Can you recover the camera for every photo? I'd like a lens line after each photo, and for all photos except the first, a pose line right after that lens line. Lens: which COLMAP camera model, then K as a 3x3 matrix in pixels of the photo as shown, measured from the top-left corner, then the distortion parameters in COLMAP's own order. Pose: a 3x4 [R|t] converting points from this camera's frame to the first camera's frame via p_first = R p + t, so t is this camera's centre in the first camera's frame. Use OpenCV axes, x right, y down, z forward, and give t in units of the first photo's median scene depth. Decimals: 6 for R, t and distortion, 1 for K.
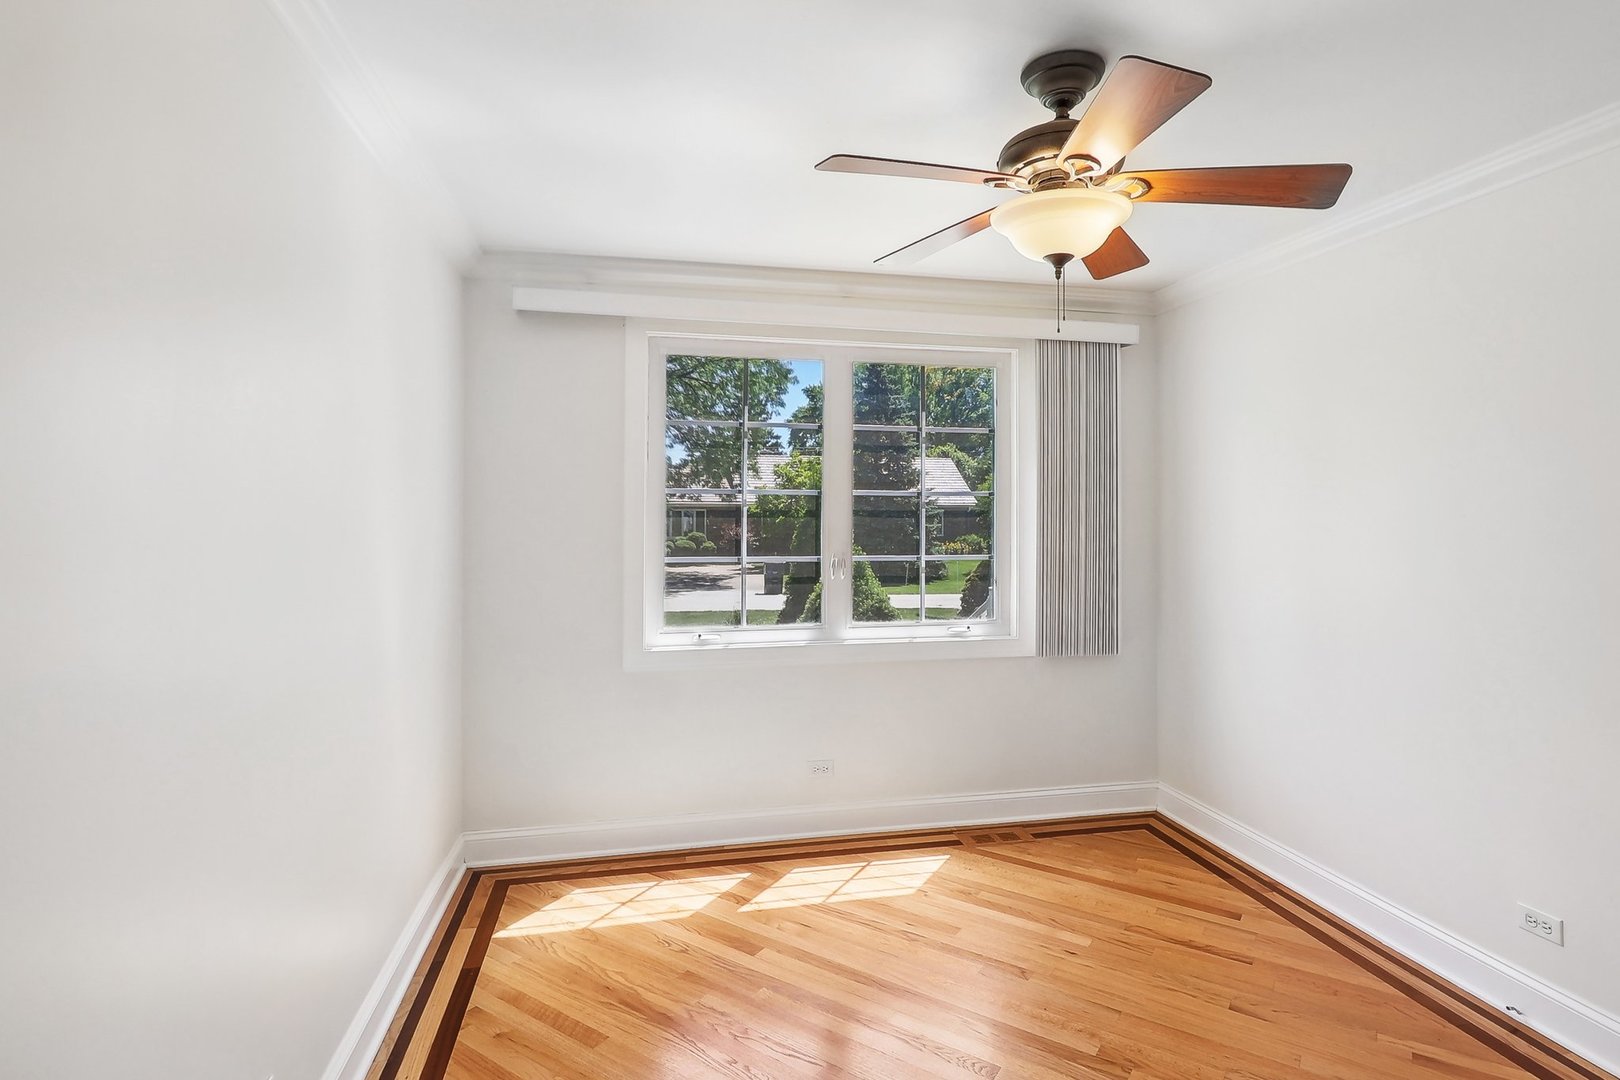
lens RADIAL K [[800.8, 0, 805.8], [0, 800.8, 514.8], [0, 0, 1]] dist [-0.000902, -0.000345]
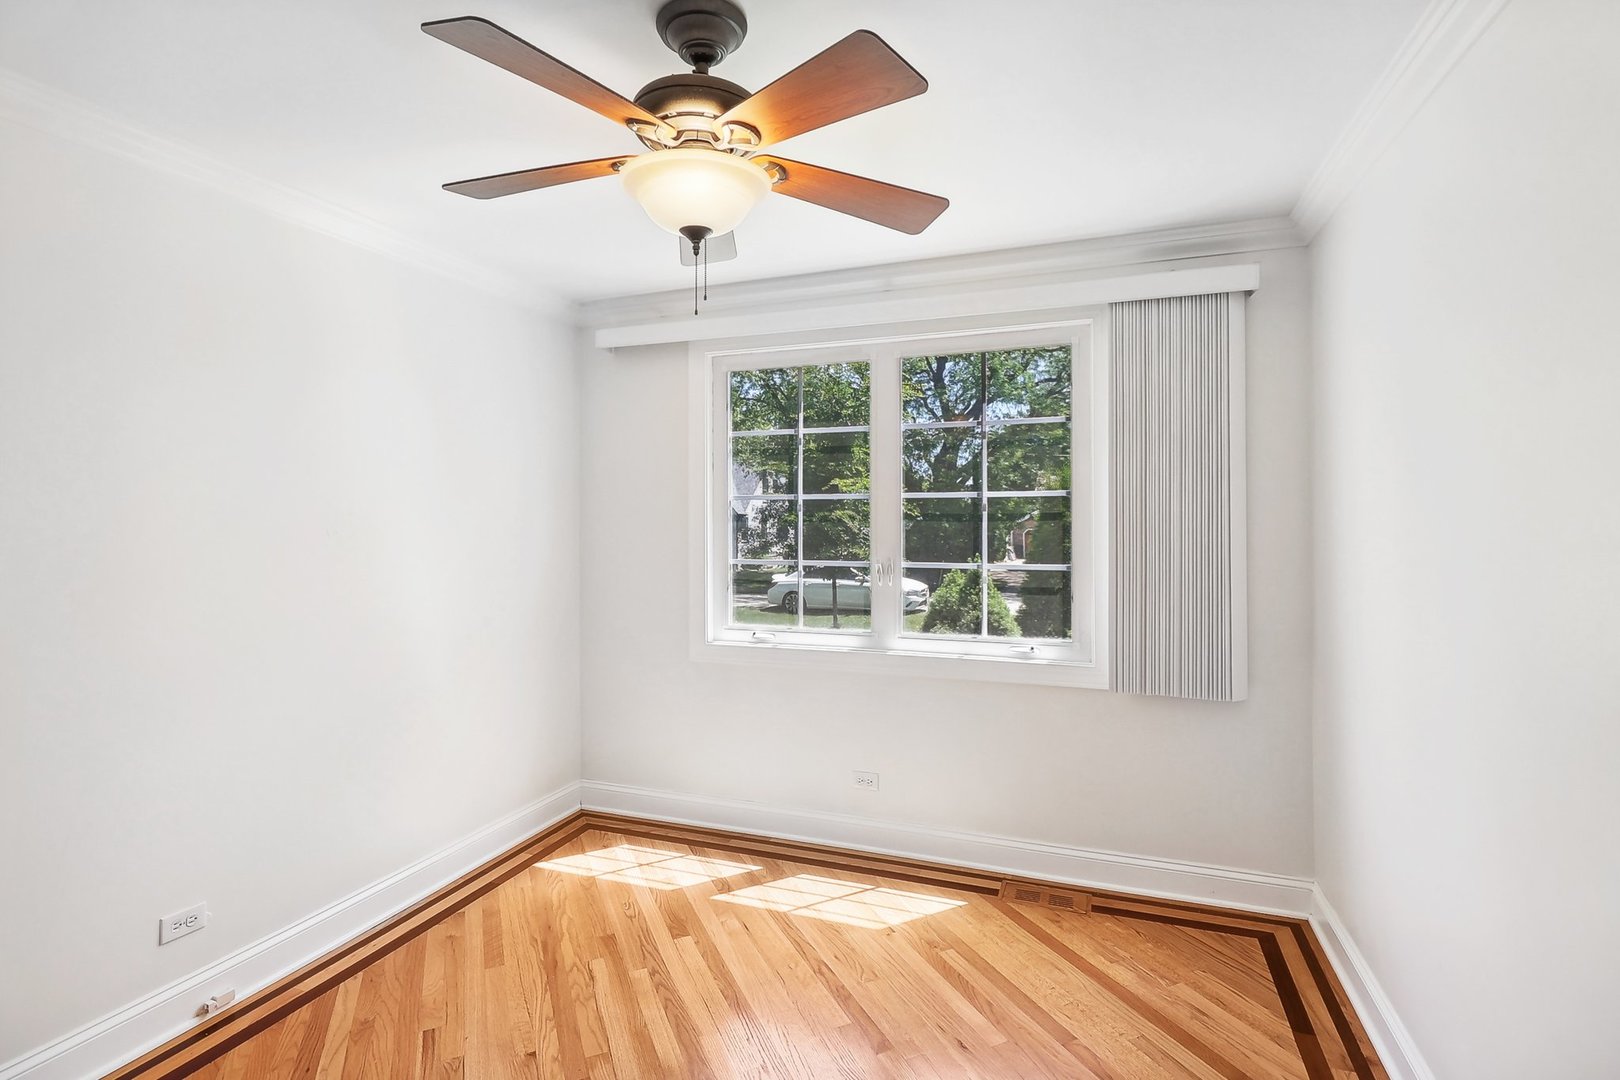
lens RADIAL K [[762.3, 0, 796.2], [0, 762.3, 514.1], [0, 0, 1]] dist [0.001377, -0.012257]
pose [[0.846298, -0.007588, -0.532656, 0.483237], [0.004529, 0.999965, -0.007051, 0.000795], [0.532691, 0.003555, 0.846302, 0.189495]]
